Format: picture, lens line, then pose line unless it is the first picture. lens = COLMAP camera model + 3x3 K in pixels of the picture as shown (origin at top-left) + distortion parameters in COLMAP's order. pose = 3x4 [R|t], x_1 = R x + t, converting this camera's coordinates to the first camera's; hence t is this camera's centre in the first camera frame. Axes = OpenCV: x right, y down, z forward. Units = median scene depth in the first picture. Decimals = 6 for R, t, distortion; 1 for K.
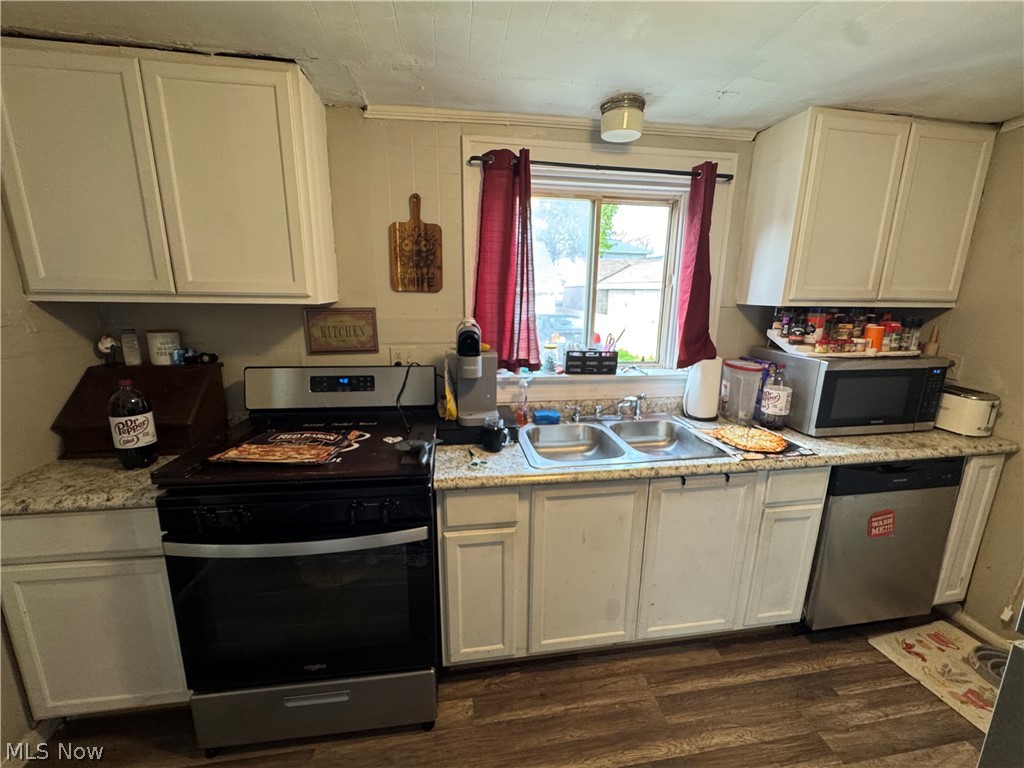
lens RADIAL K [[407.0, 0, 511.8], [0, 407.0, 377.6], [0, 0, 1]] dist [-0.003460, -0.000101]
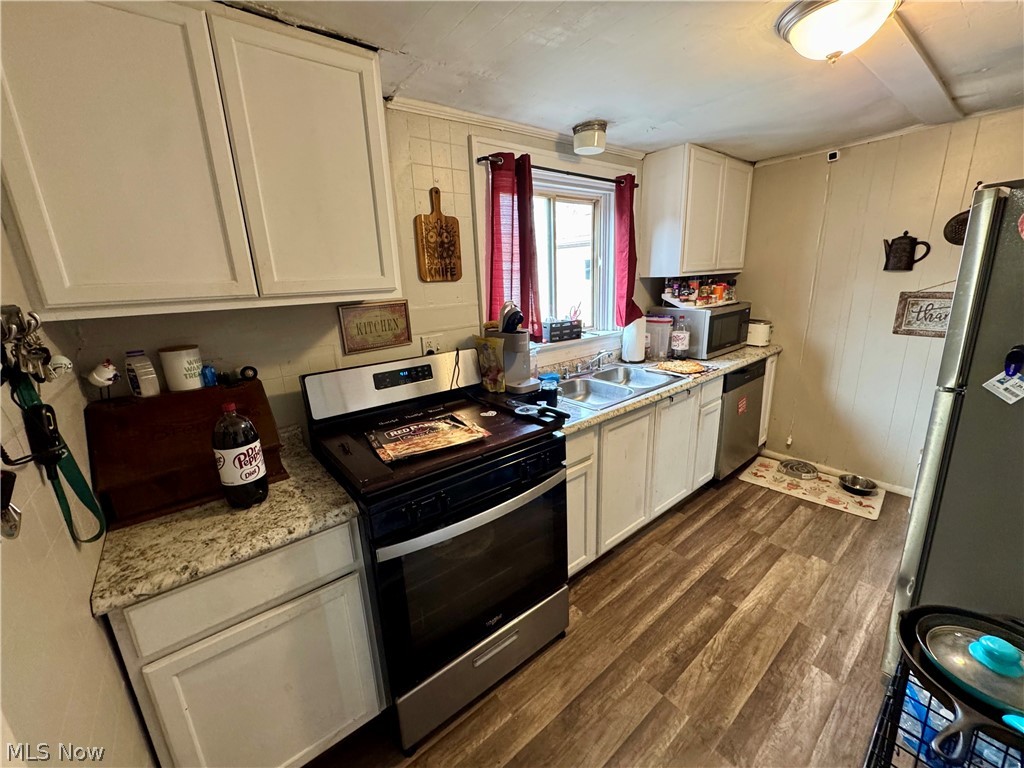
lens RADIAL K [[407.0, 0, 507.8], [0, 407.0, 378.6], [0, 0, 1]] dist [-0.003460, -0.000101]
pose [[0.865568, -0.170440, 0.470895, -0.679652], [0.154450, 0.985320, 0.072735, -0.014257], [-0.476379, 0.009772, 0.879186, -0.005972]]
